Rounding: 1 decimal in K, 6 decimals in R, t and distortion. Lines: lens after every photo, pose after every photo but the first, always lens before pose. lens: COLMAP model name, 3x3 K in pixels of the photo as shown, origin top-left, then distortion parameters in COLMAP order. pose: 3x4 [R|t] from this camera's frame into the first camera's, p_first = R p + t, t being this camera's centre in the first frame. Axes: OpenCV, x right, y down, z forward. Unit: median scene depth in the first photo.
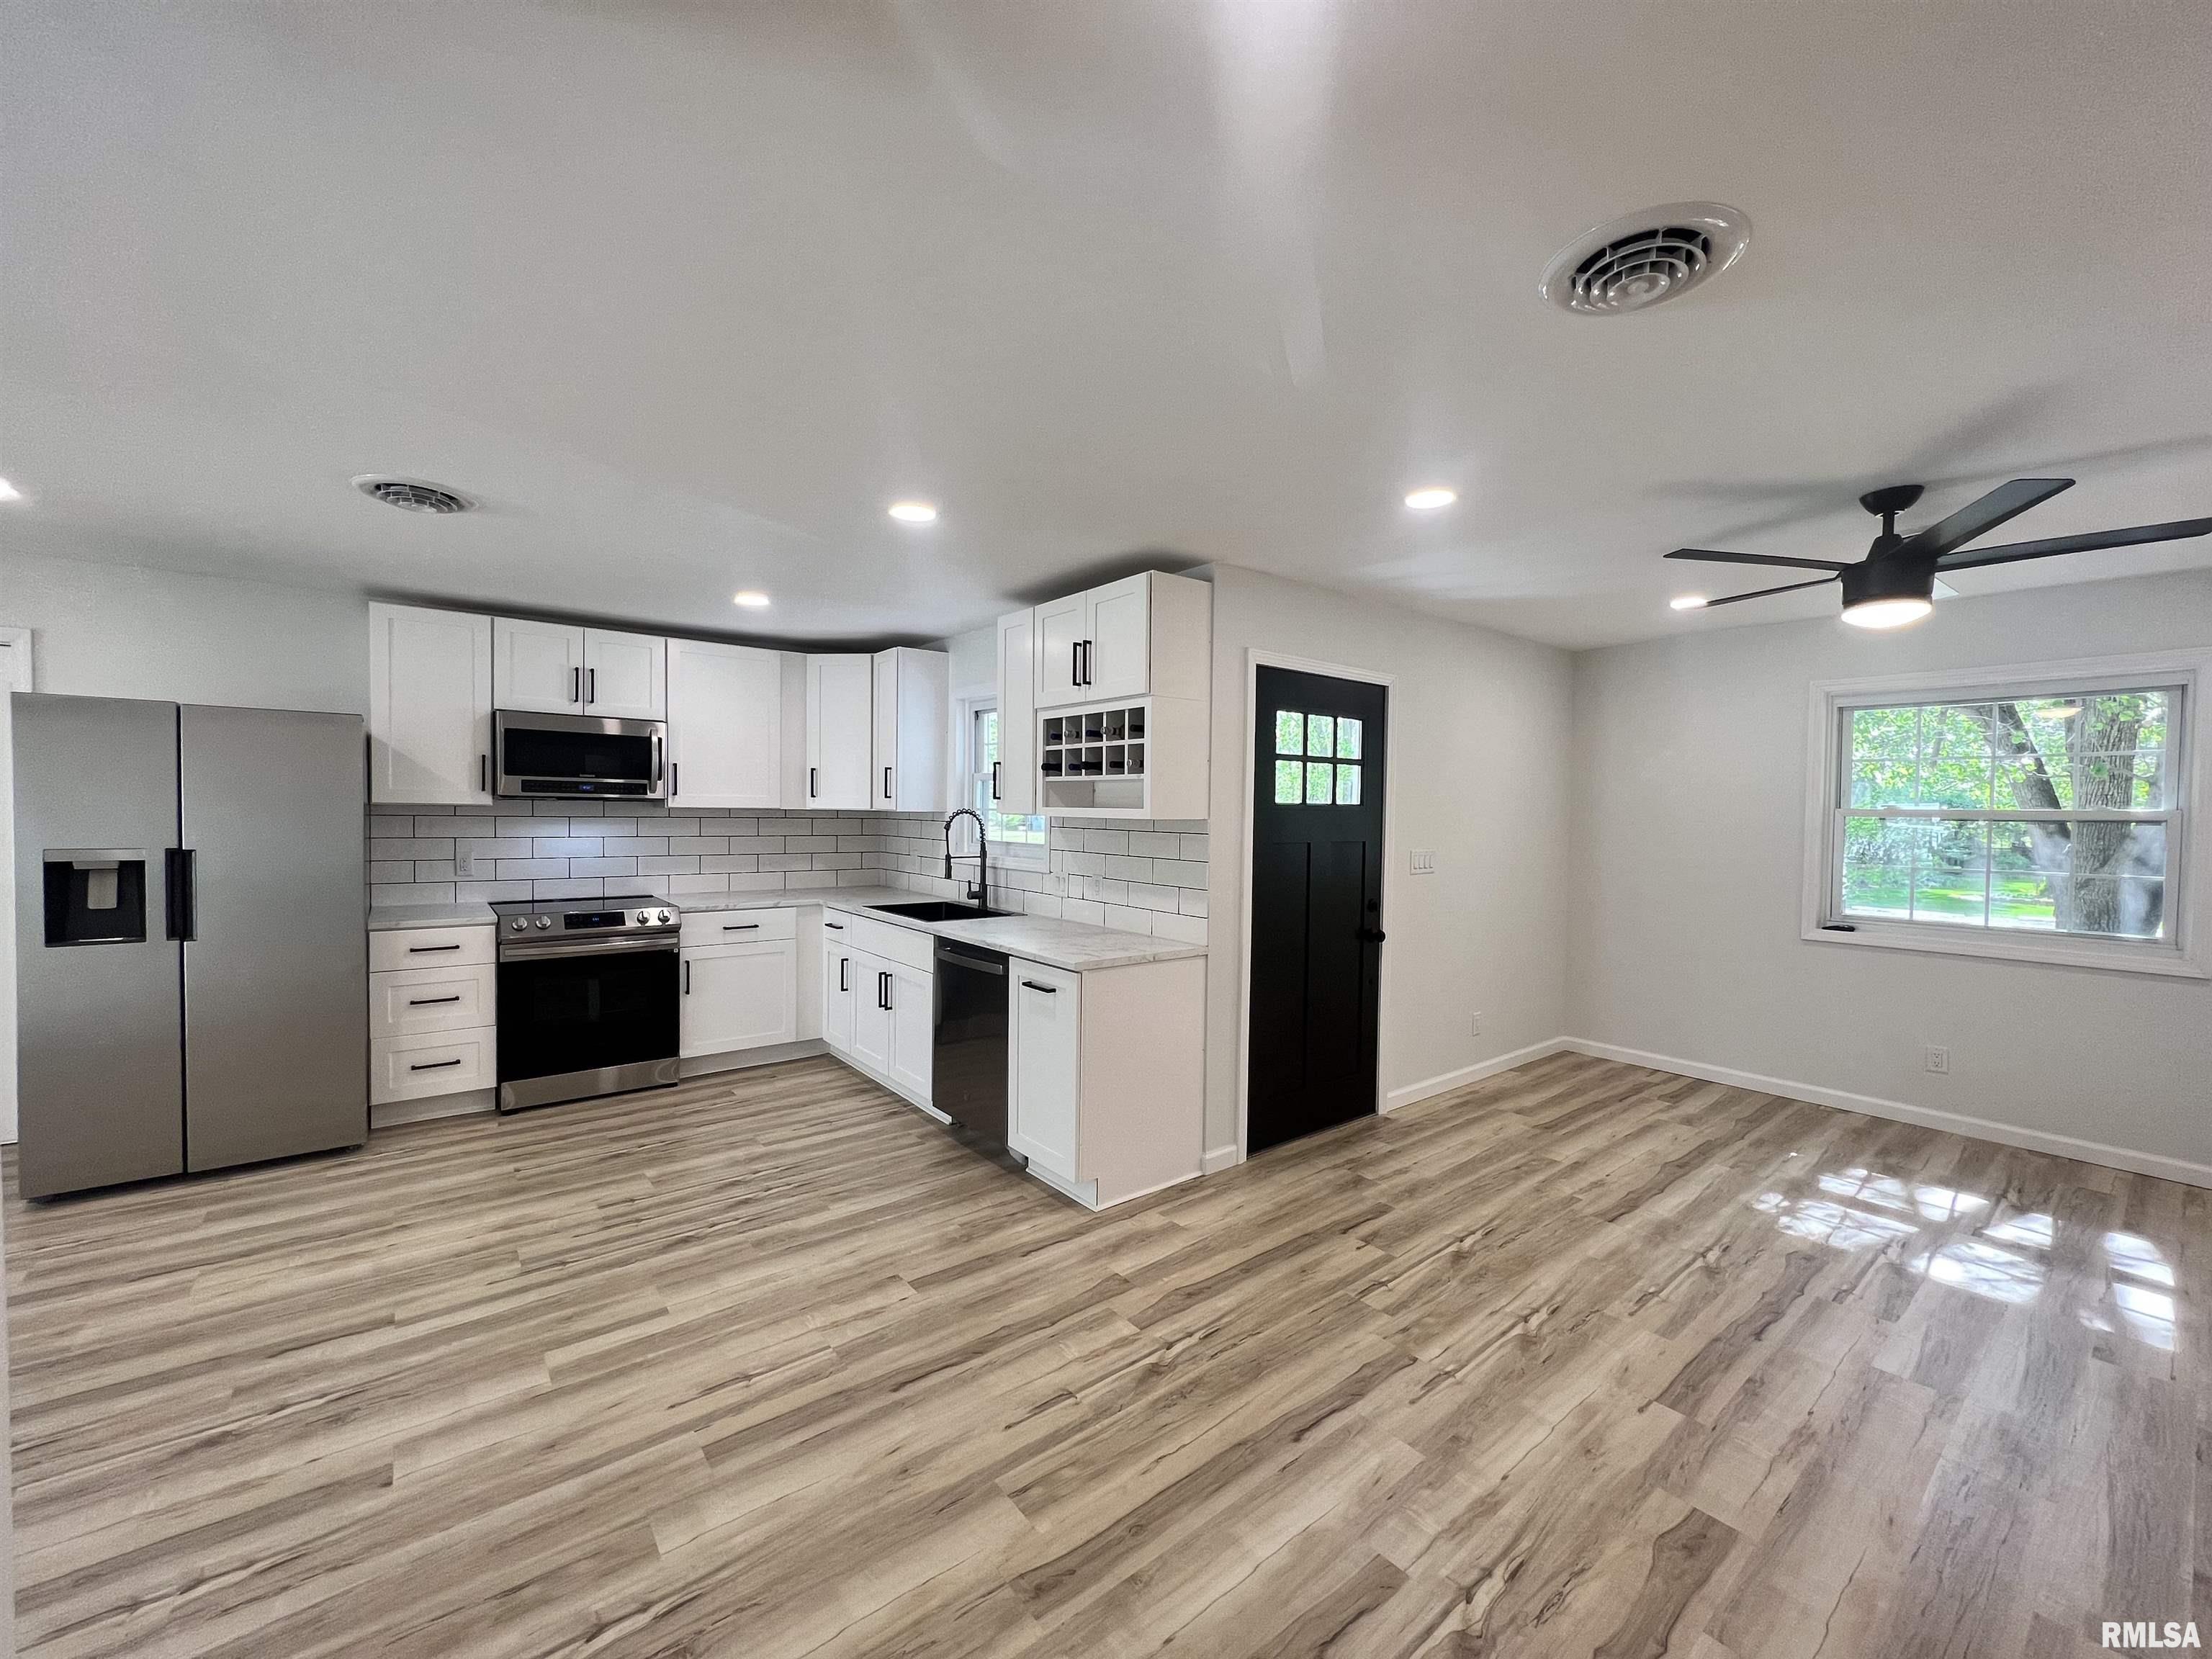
lens RADIAL K [[887.5, 0, 1108.3], [0, 887.5, 837.2], [0, 0, 1]] dist [-0.004178, 0.001483]
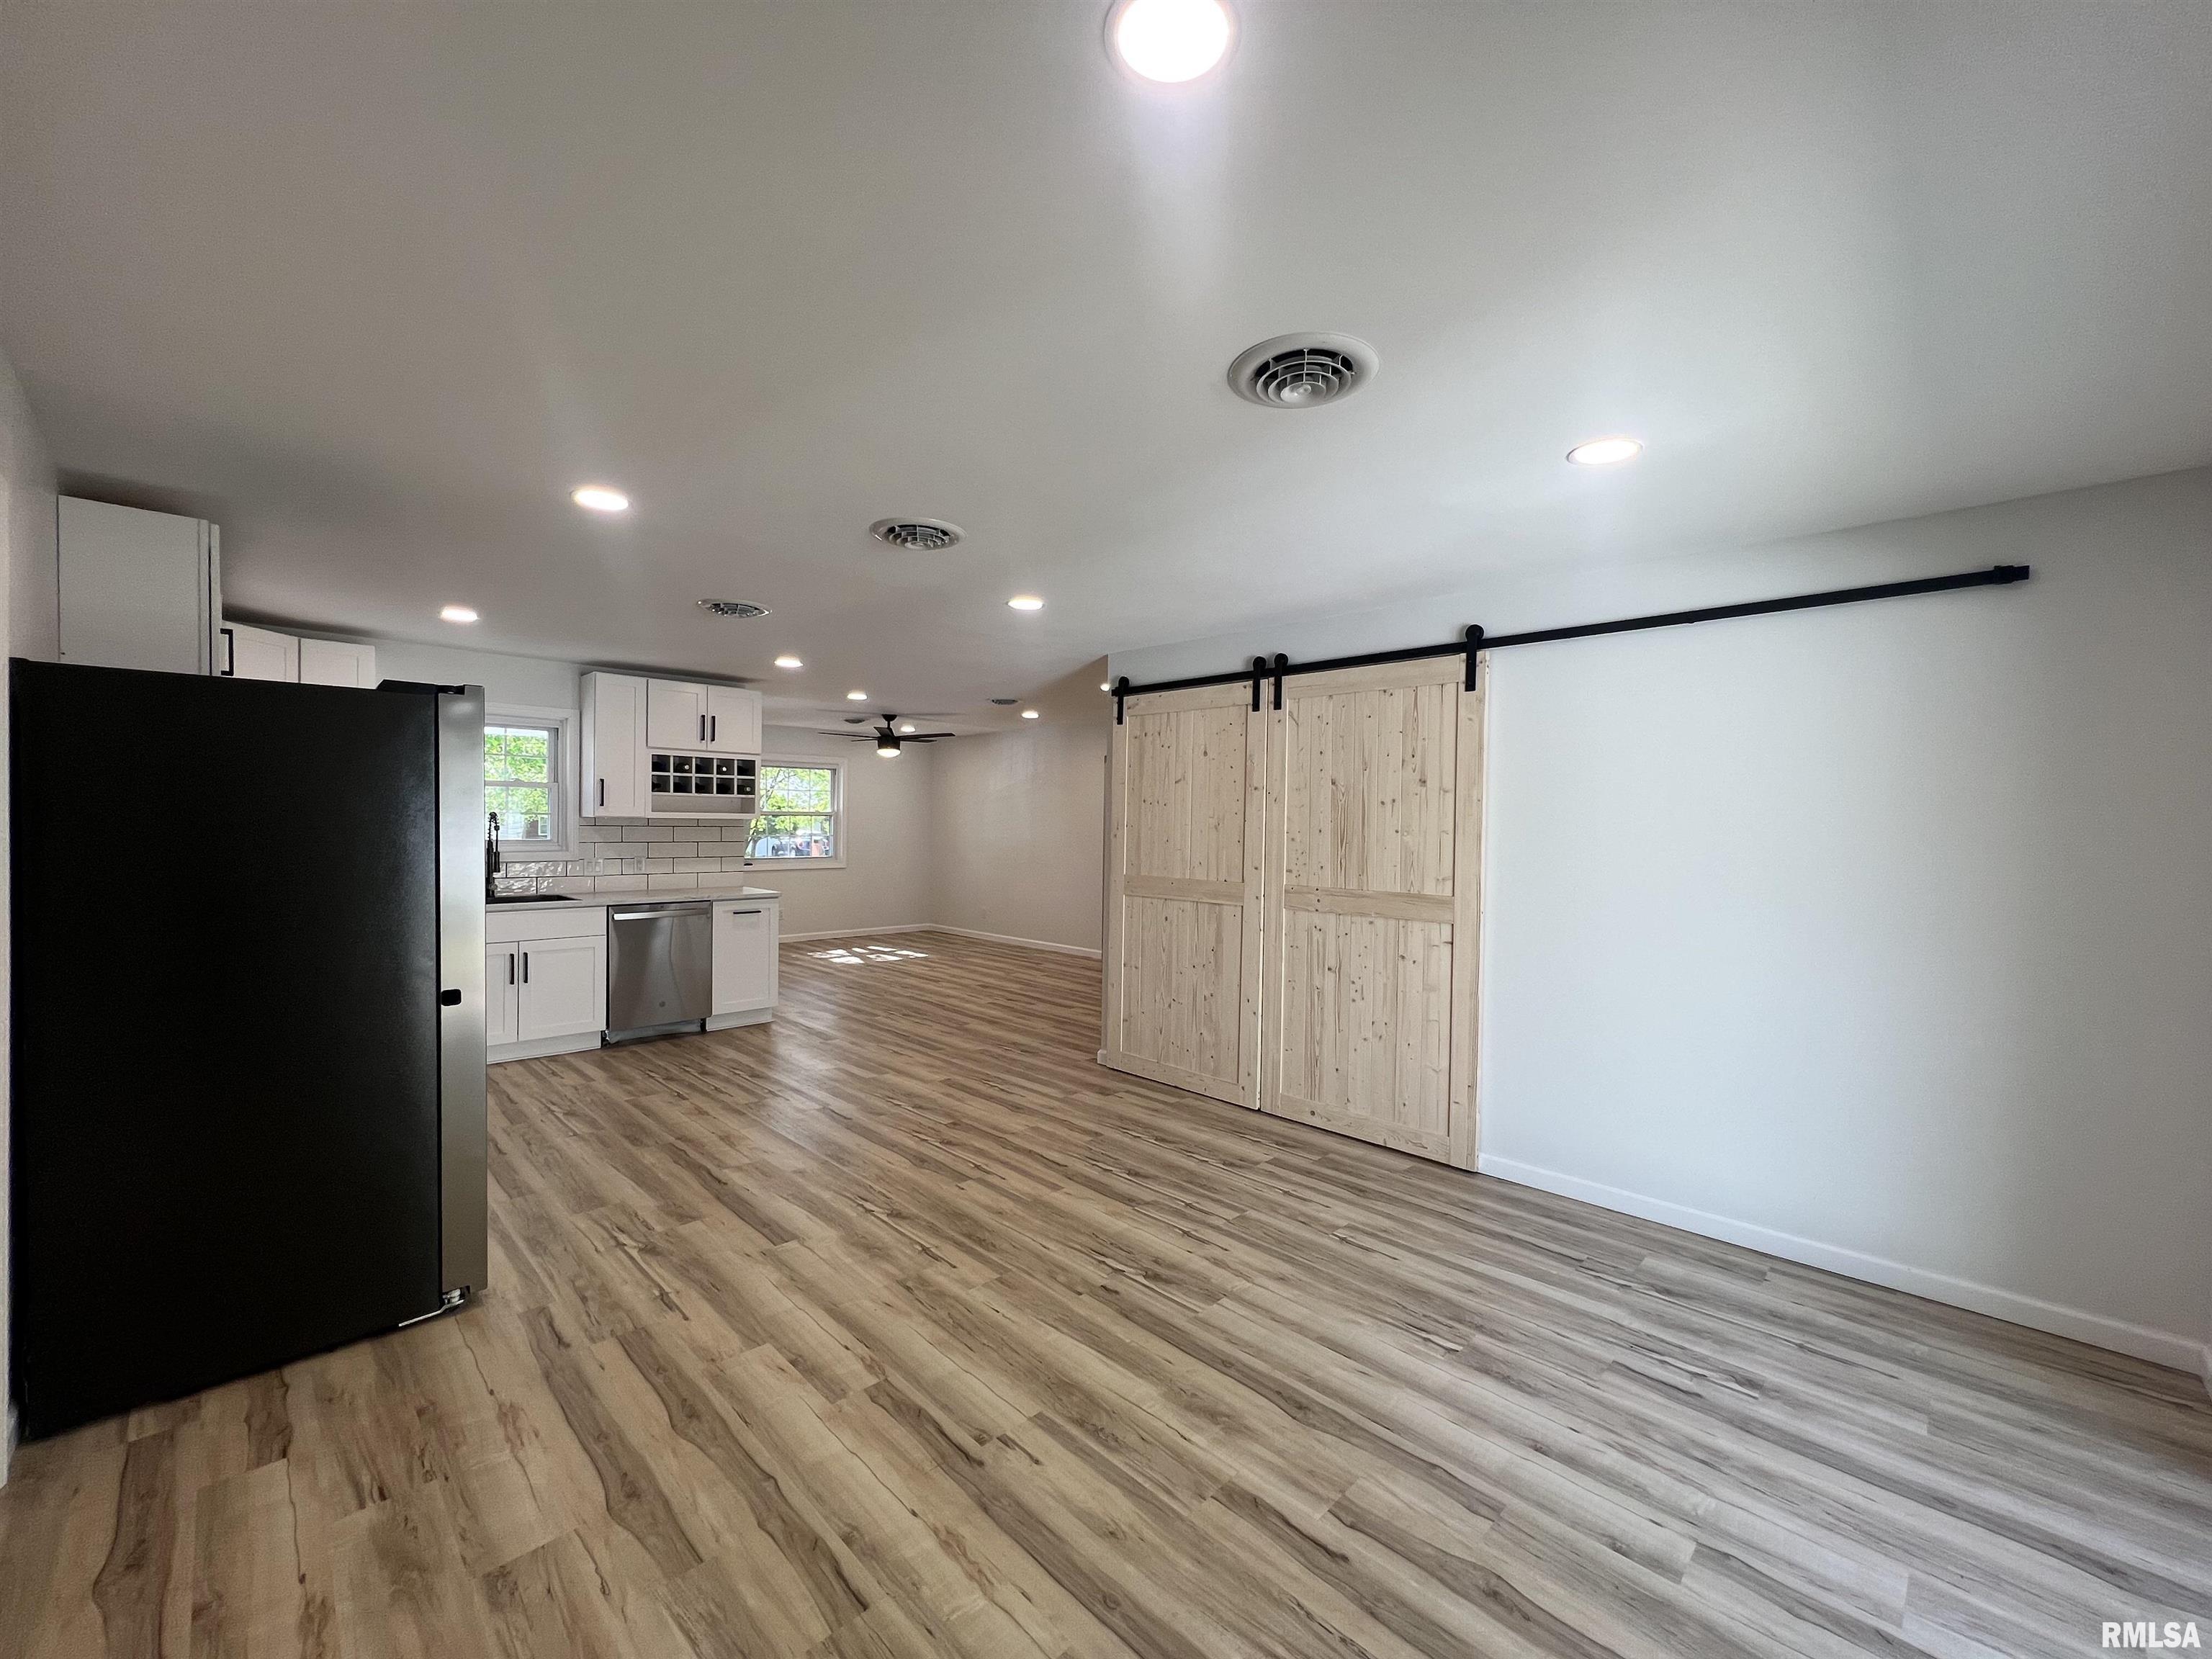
lens RADIAL K [[887.5, 0, 1111.0], [0, 887.5, 830.7], [0, 0, 1]] dist [-0.004178, 0.001483]
pose [[-0.112165, -0.026243, 0.993343, -1.829176], [0.018154, 0.999430, 0.028454, -0.034000], [-0.993524, 0.021225, -0.111624, 0.426951]]
